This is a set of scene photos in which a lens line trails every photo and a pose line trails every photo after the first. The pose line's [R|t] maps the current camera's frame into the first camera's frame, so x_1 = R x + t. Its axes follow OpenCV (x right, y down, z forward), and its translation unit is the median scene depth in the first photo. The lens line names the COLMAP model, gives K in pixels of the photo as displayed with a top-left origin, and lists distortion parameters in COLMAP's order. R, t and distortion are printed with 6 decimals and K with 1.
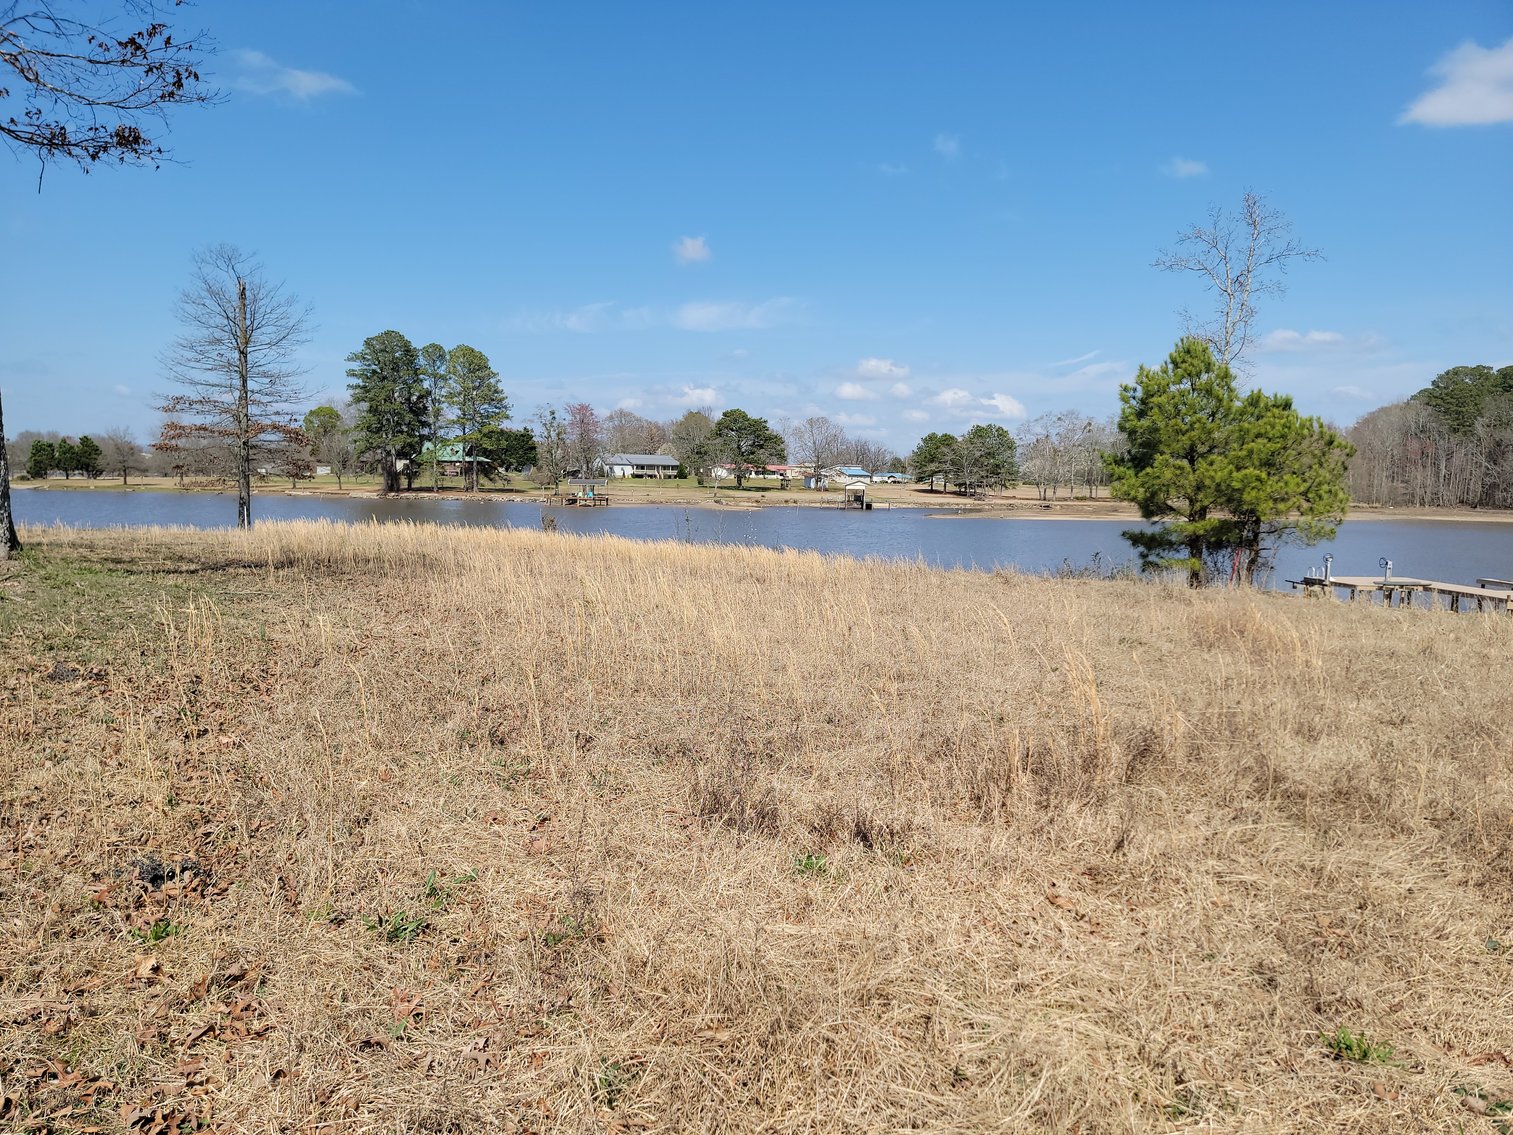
lens RADIAL K [[1041.7, 0, 749.5], [0, 1041.7, 580.7], [0, 0, 1]] dist [0.060997, -0.020539]
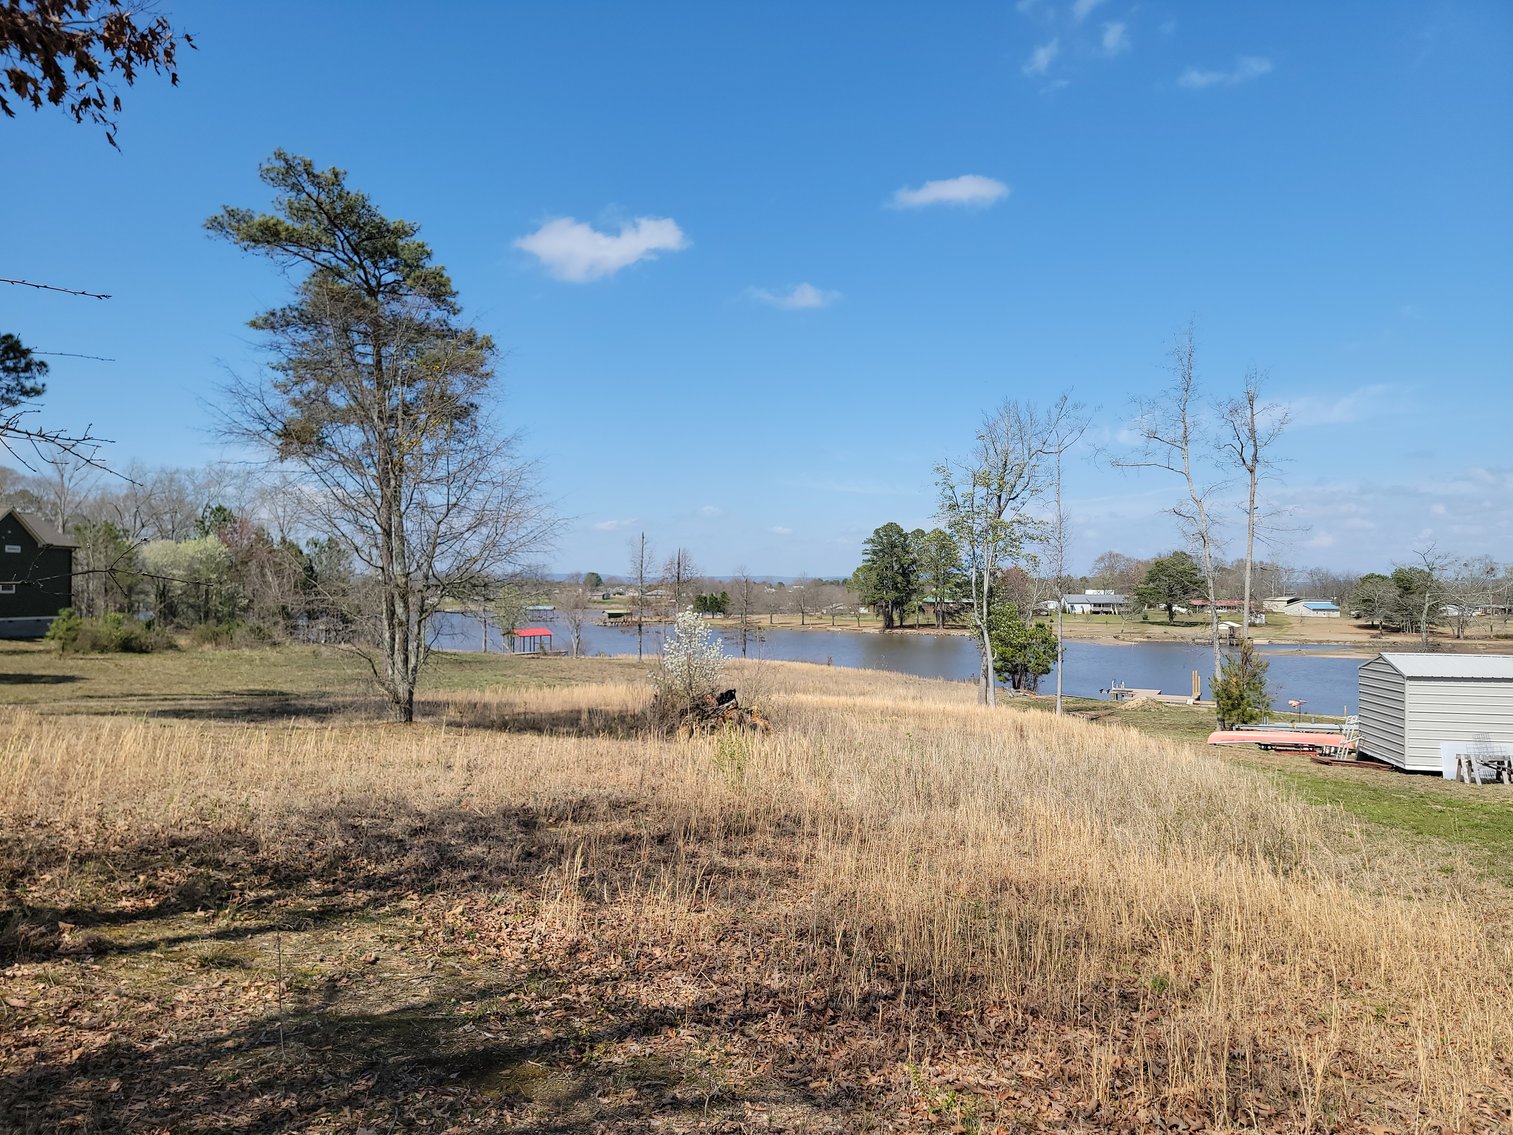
lens RADIAL K [[1041.7, 0, 762.2], [0, 1041.7, 582.4], [0, 0, 1]] dist [0.060997, -0.020539]
pose [[0.865806, -0.016448, -0.500109, 0.239816], [-0.039954, 0.993996, -0.101862, 0.007892], [0.498781, 0.108174, 0.859951, -0.362425]]
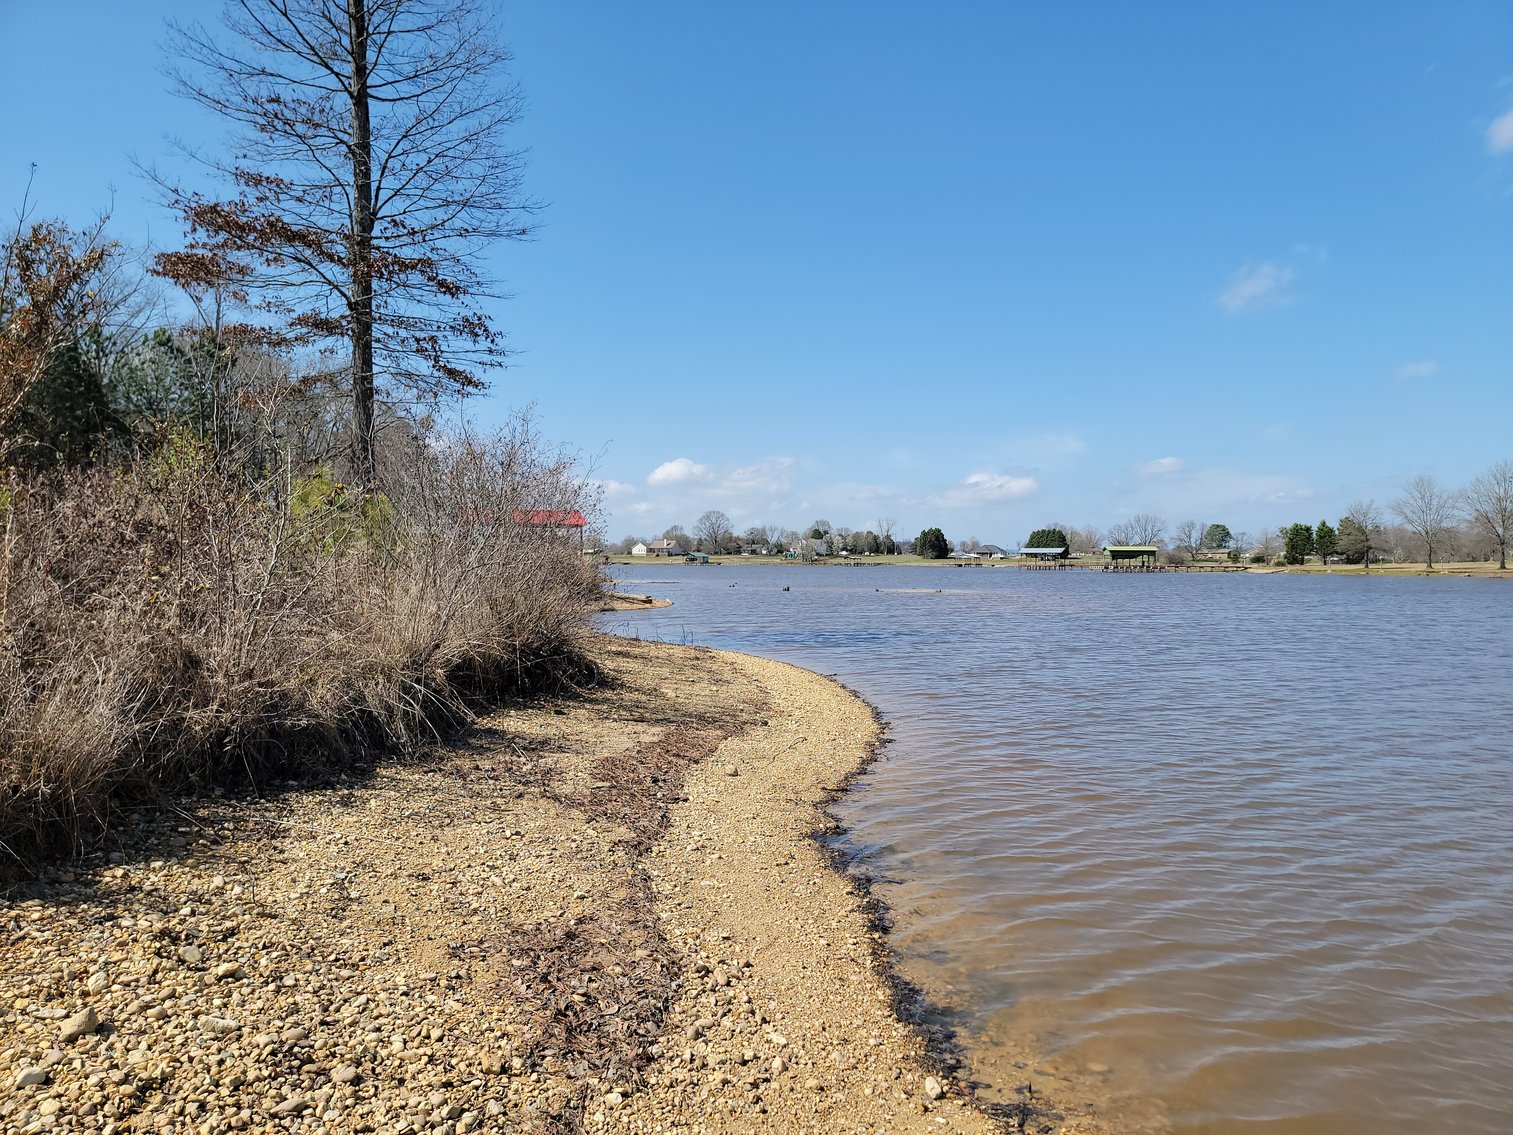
lens RADIAL K [[1041.7, 0, 769.3], [0, 1041.7, 560.8], [0, 0, 1]] dist [0.060997, -0.020539]
pose [[0.412742, -0.018404, -0.910662, -0.006733], [-0.085210, 0.994631, -0.058721, -0.005019], [0.906853, 0.101834, 0.408958, 0.223634]]
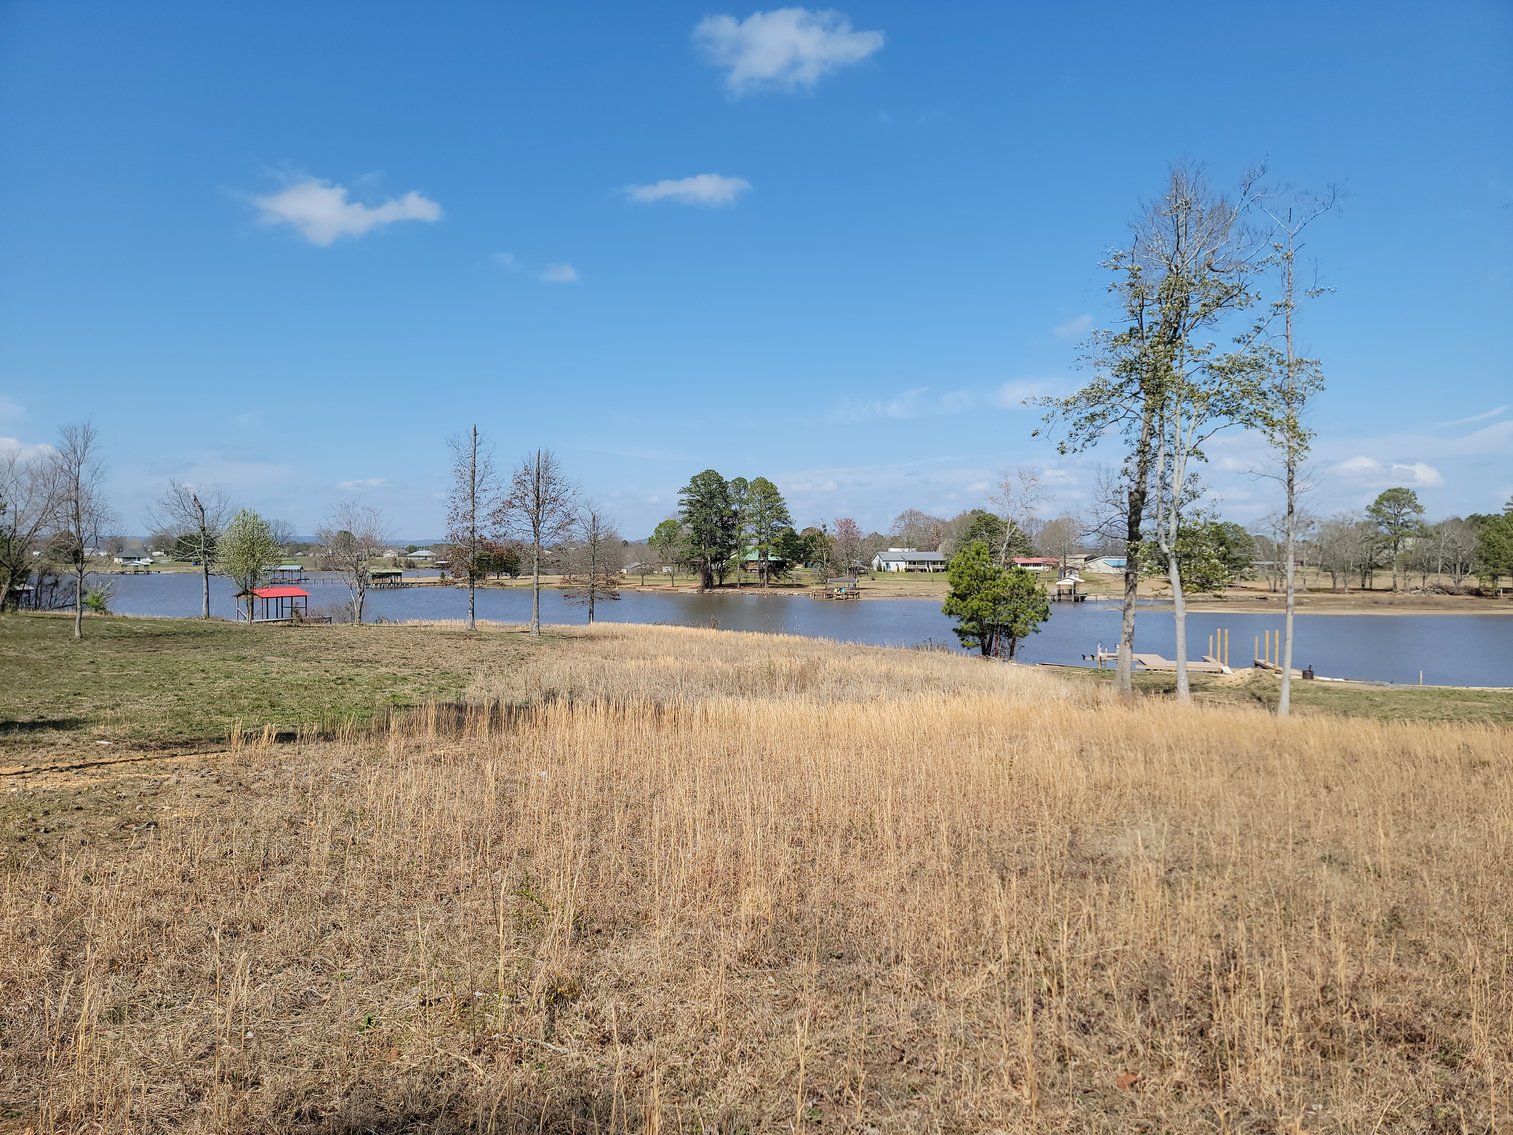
lens RADIAL K [[1041.7, 0, 759.4], [0, 1041.7, 573.0], [0, 0, 1]] dist [0.060997, -0.020539]
pose [[0.953880, -0.007837, -0.300087, 0.117694], [-0.017966, 0.996377, -0.083131, 0.004957], [0.299651, 0.084689, 0.950283, -0.236685]]
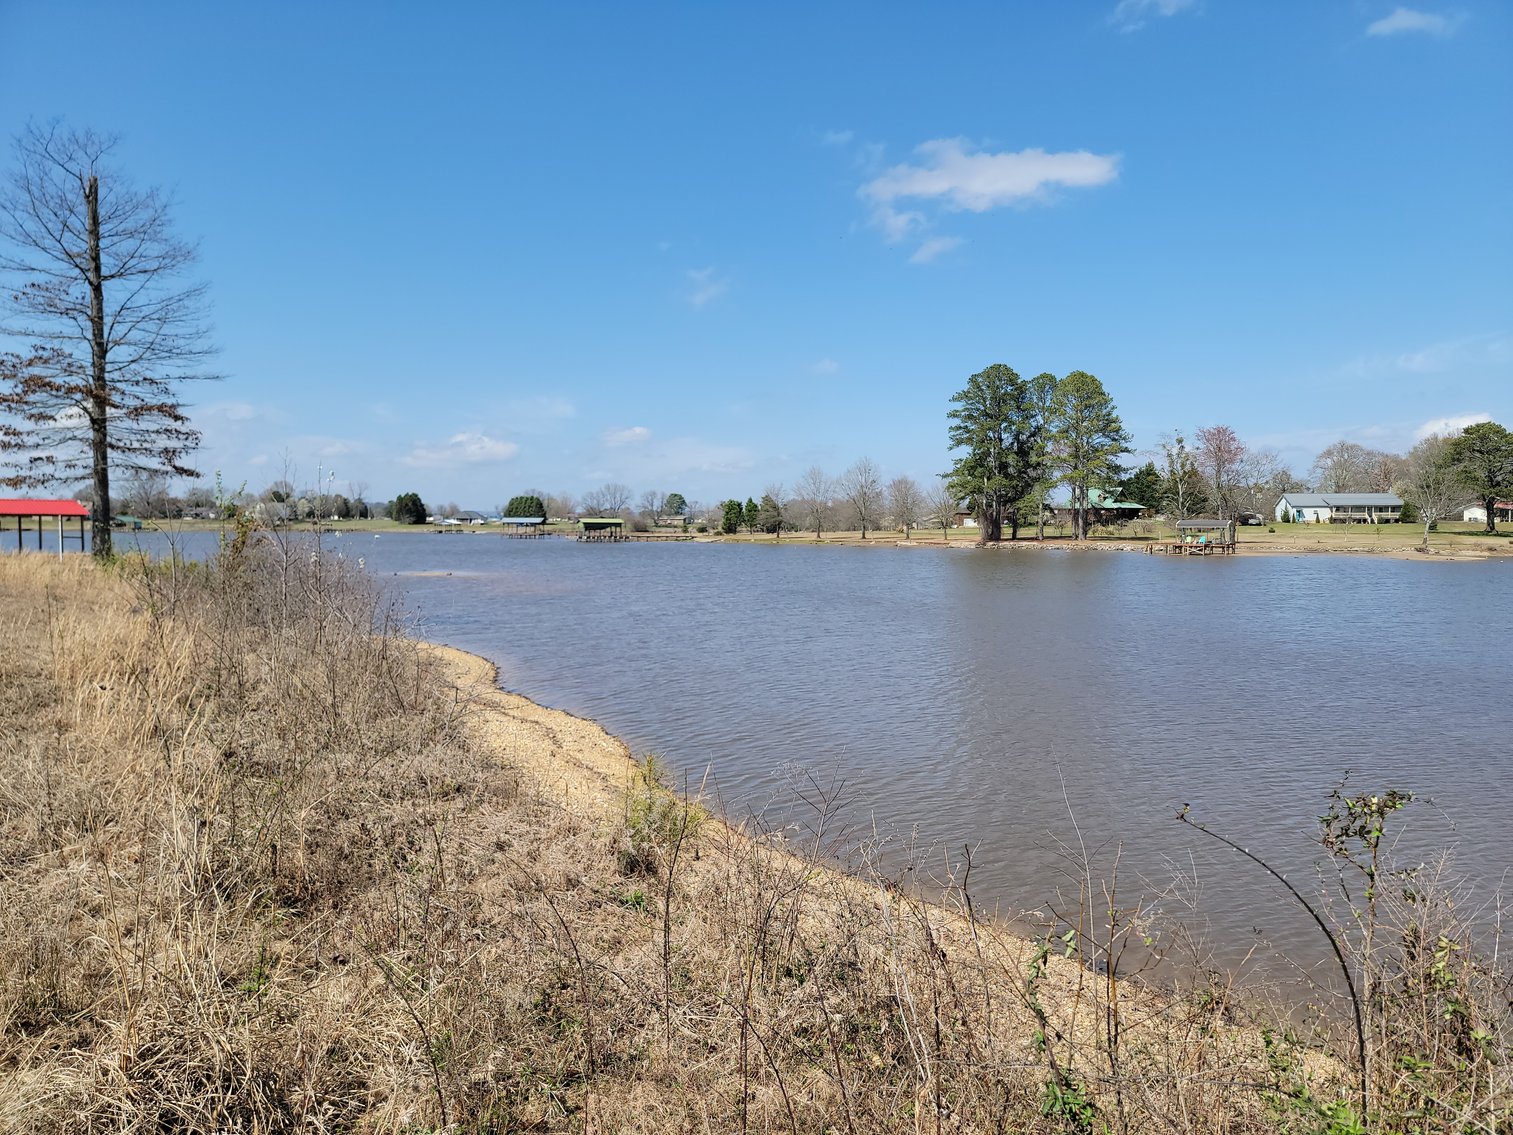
lens RADIAL K [[1041.7, 0, 766.4], [0, 1041.7, 577.2], [0, 0, 1]] dist [0.060997, -0.020539]
pose [[0.790927, 0.014781, -0.611732, 0.055005], [-0.049804, 0.997946, -0.040280, -0.007410], [0.609880, 0.062325, 0.790039, 0.168043]]
